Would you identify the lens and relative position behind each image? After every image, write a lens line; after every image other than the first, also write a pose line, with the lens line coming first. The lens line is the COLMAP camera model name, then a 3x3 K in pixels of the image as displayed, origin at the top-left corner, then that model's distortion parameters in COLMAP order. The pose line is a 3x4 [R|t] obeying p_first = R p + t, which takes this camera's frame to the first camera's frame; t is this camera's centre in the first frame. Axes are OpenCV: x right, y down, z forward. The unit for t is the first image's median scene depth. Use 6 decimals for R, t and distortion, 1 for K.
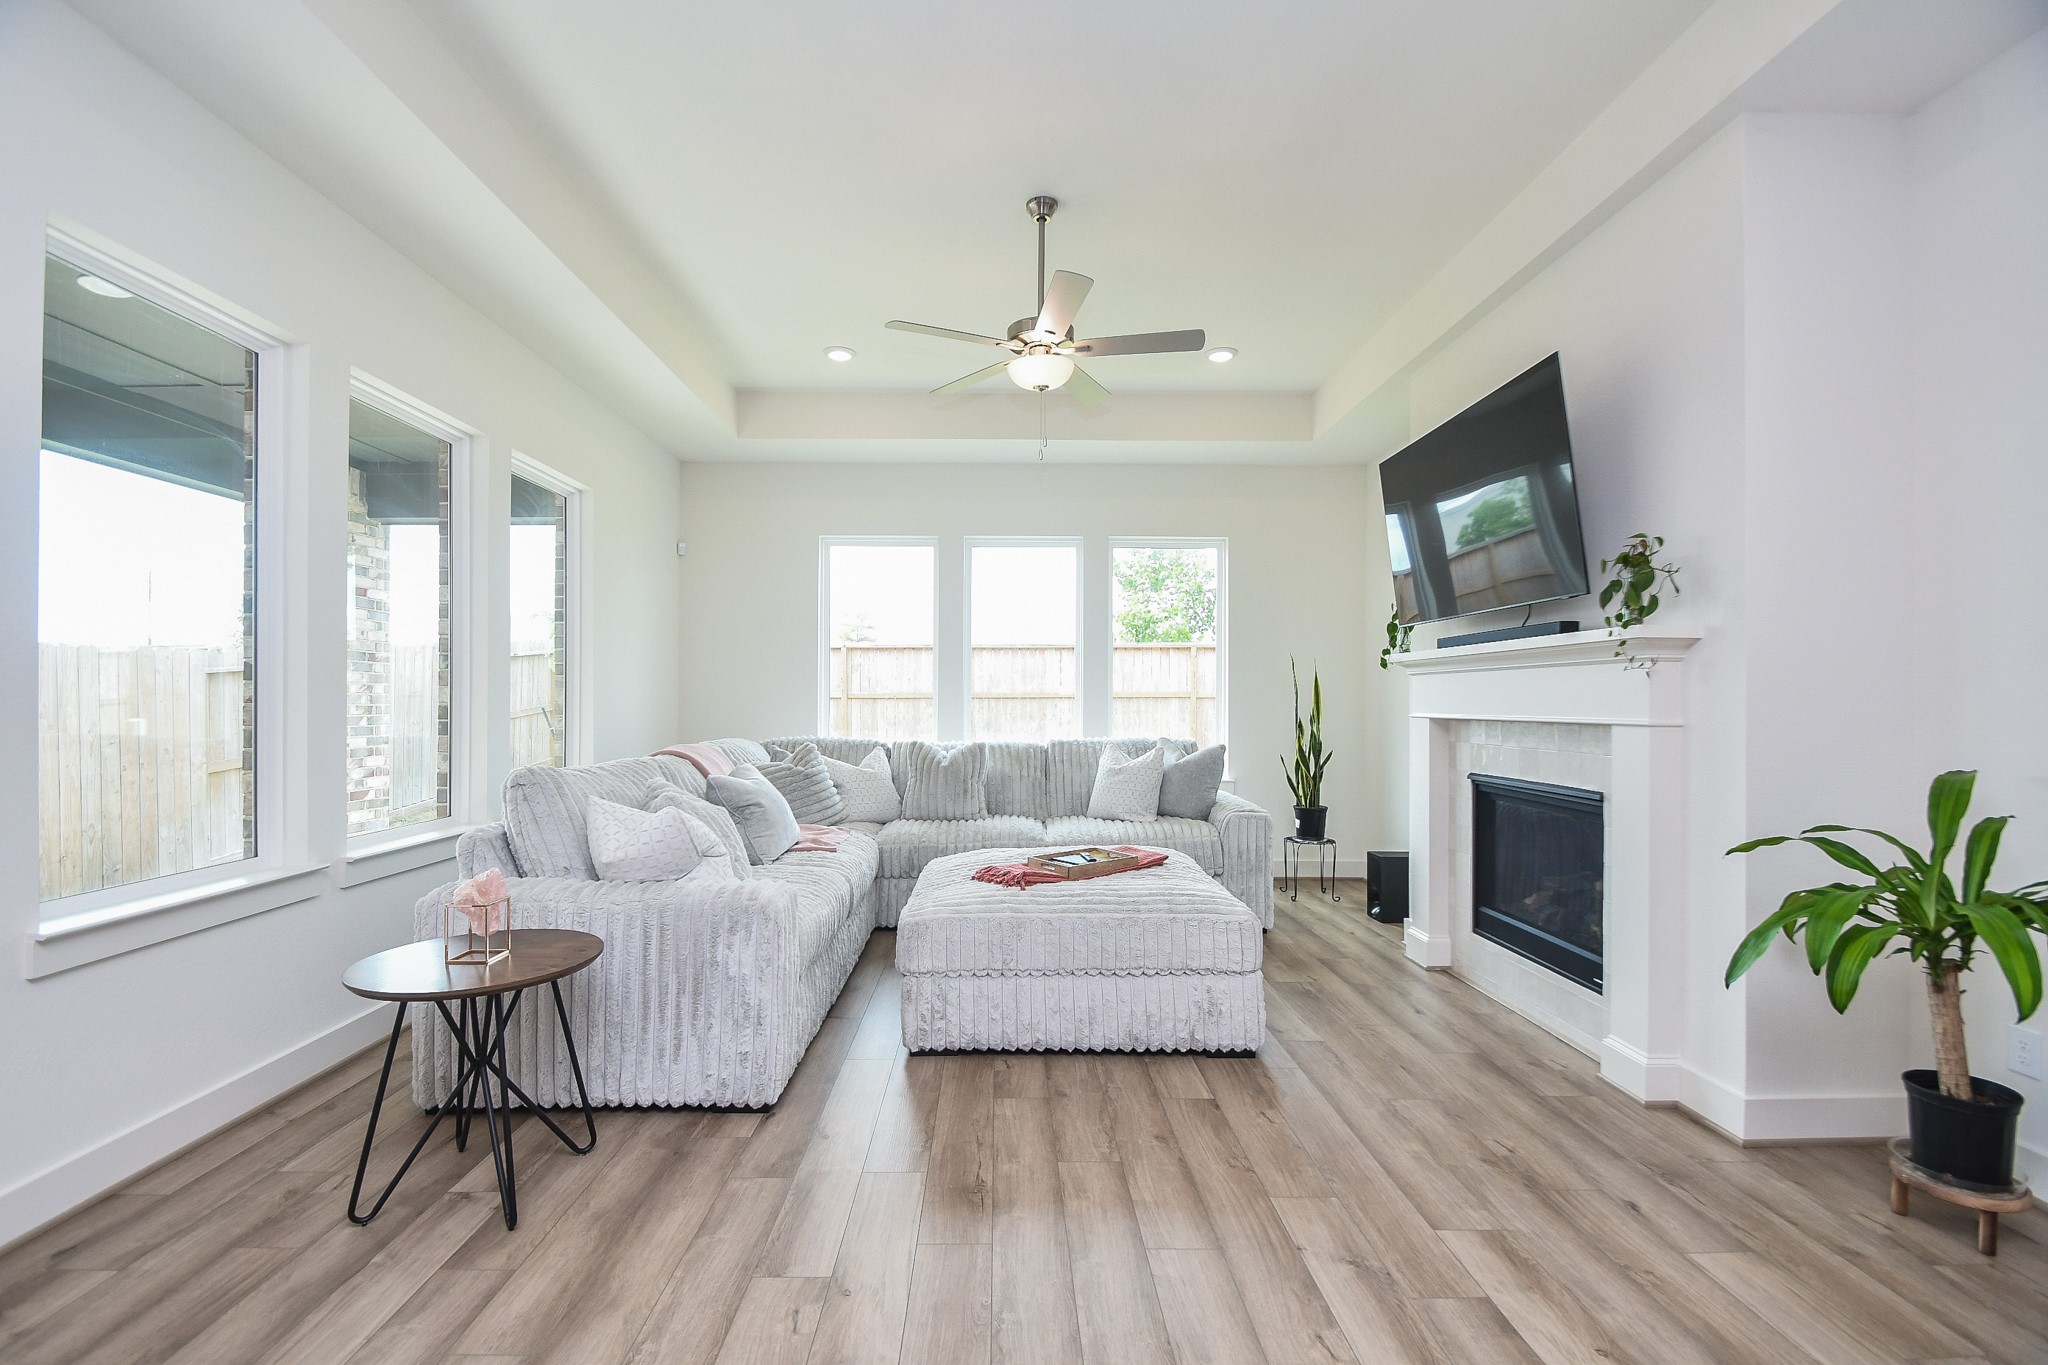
lens RADIAL K [[931.9, 0, 995.8], [0, 931.9, 687.9], [0, 0, 1]] dist [0.002086, -0.000735]
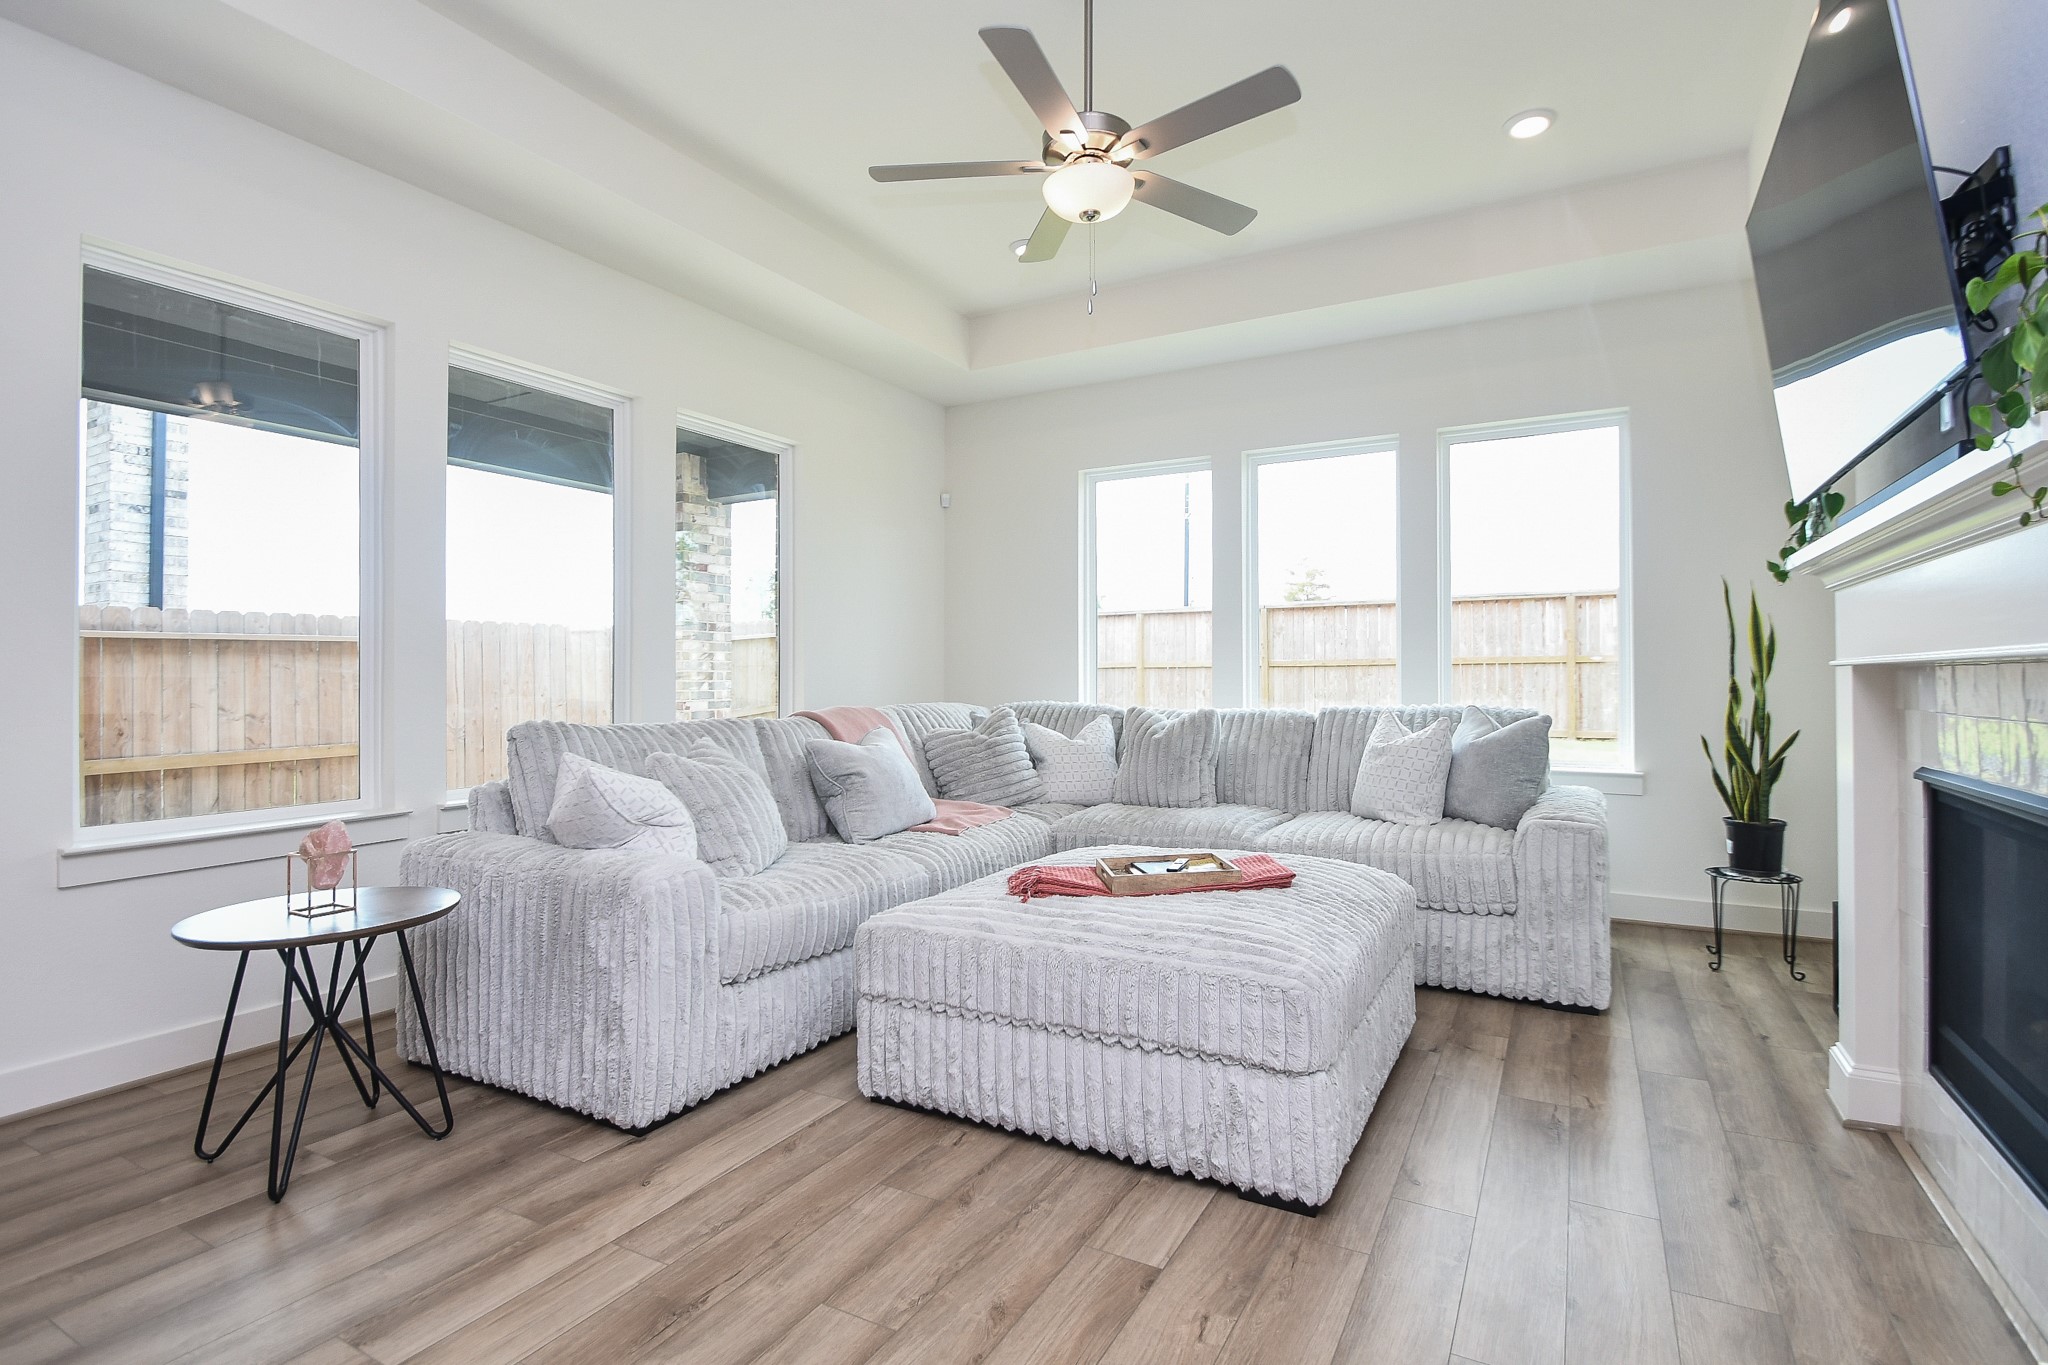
lens RADIAL K [[998.0, 0, 1028.8], [0, 998.0, 664.6], [0, 0, 1]] dist [-0.001979, -0.000960]
pose [[0.875142, -0.012275, -0.483711, 0.339727], [0.012847, 0.999915, -0.002130, 0.027893], [0.483696, -0.004350, 0.875225, 0.267729]]
